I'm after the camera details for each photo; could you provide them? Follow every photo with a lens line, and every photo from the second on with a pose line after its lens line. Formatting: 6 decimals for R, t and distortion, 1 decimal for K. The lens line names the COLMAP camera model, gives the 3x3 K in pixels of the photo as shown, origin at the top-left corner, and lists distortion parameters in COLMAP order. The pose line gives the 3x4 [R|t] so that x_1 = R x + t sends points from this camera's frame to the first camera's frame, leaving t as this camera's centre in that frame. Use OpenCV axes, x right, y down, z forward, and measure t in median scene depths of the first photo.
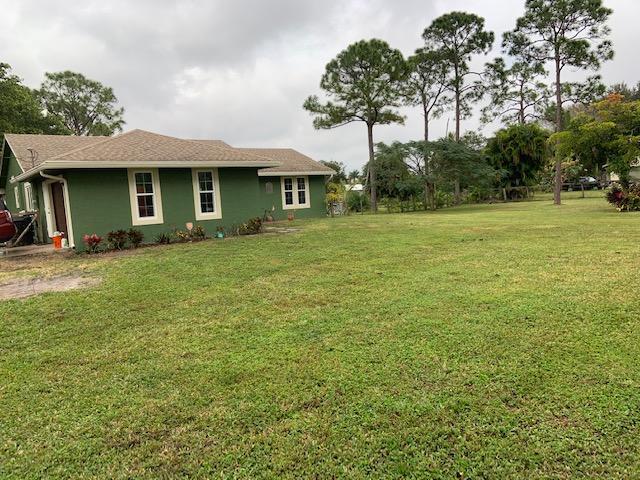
lens RADIAL K [[480.3, 0, 320.0], [0, 480.3, 240.0], [0, 0, 1]] dist [0.000158, 0.001491]
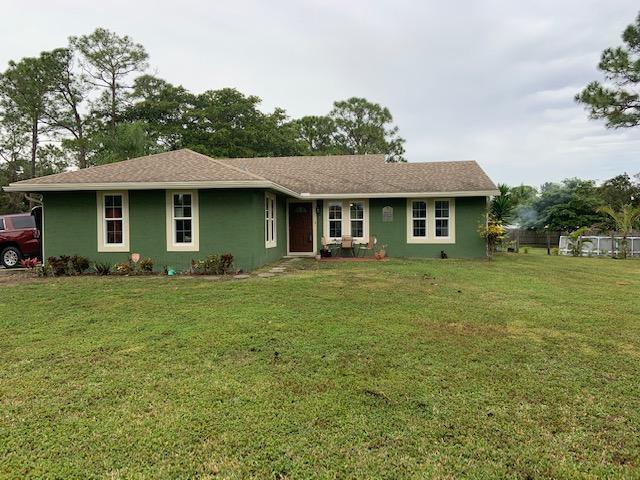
lens RADIAL K [[480.0, 0, 316.3], [0, 480.0, 233.4], [0, 0, 1]] dist [0.122606, -0.147926]
pose [[0.721211, 0.057859, -0.690294, 0.420059], [-0.092702, 0.995604, -0.013404, -0.068336], [0.686484, 0.073659, 0.723404, 0.446632]]
